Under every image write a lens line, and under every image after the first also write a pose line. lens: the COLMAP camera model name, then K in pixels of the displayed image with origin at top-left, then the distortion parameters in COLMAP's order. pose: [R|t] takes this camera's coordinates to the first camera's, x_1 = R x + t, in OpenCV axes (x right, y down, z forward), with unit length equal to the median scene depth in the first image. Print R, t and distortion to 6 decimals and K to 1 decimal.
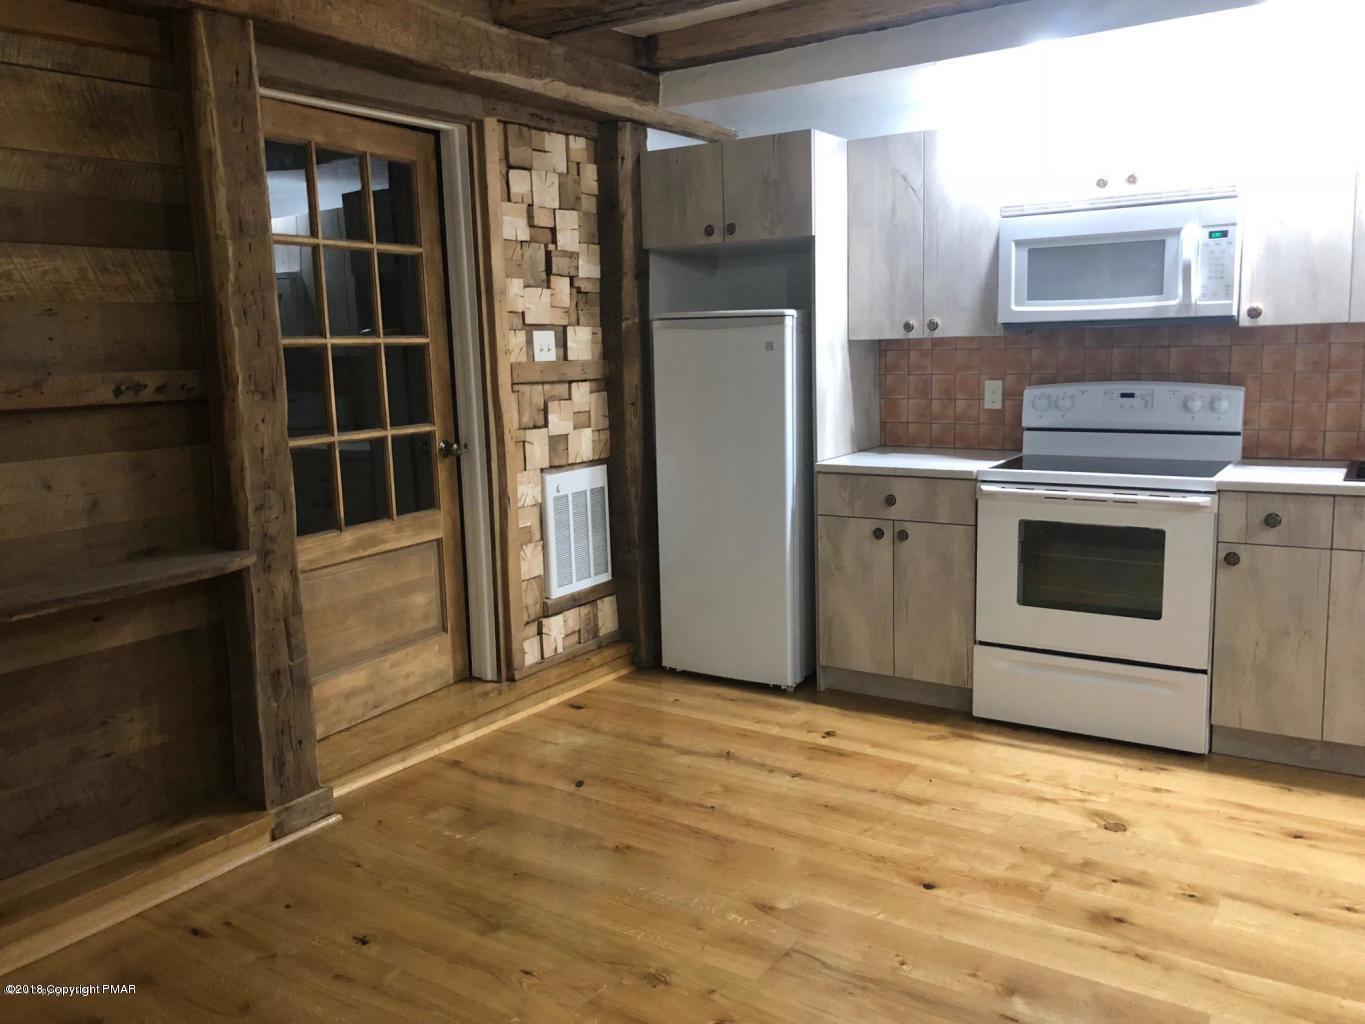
lens RADIAL K [[1109.7, 0, 693.7], [0, 1109.7, 502.0], [0, 0, 1]] dist [0.030125, -0.011885]
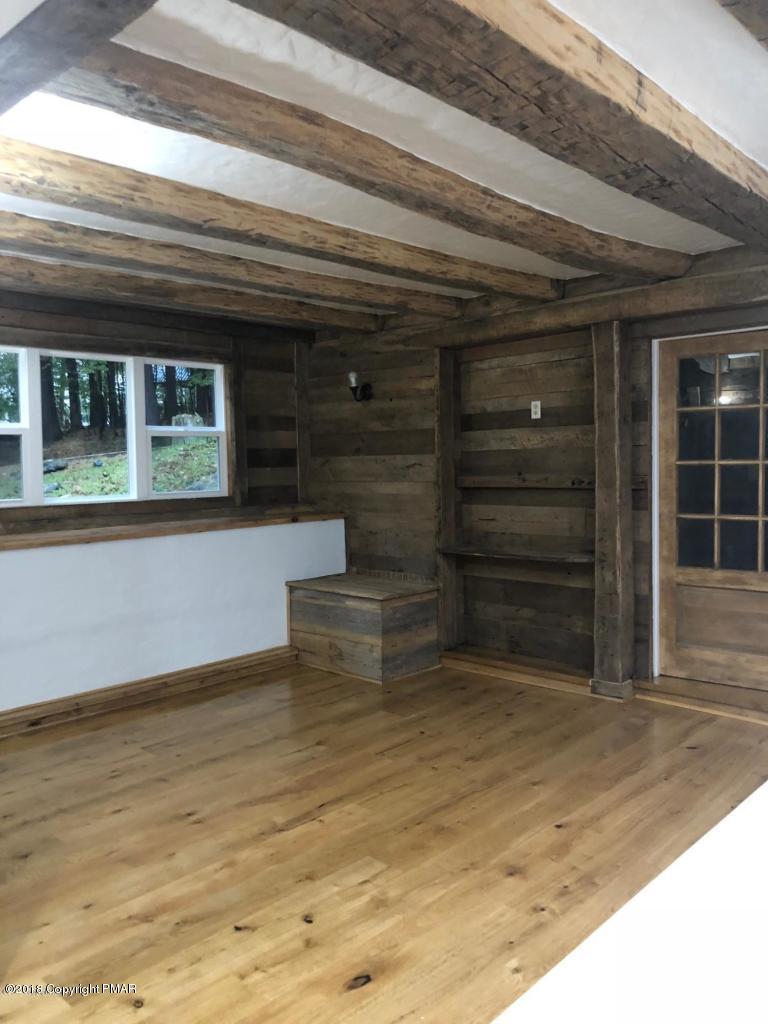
lens RADIAL K [[832.5, 0, 378.8], [0, 832.5, 511.3], [0, 0, 1]] dist [0.030125, -0.011885]
pose [[-0.173293, 0.094276, -0.980348, 1.351509], [-0.118961, 0.986116, 0.115859, -0.197091], [0.977659, 0.136700, -0.159671, 0.869478]]
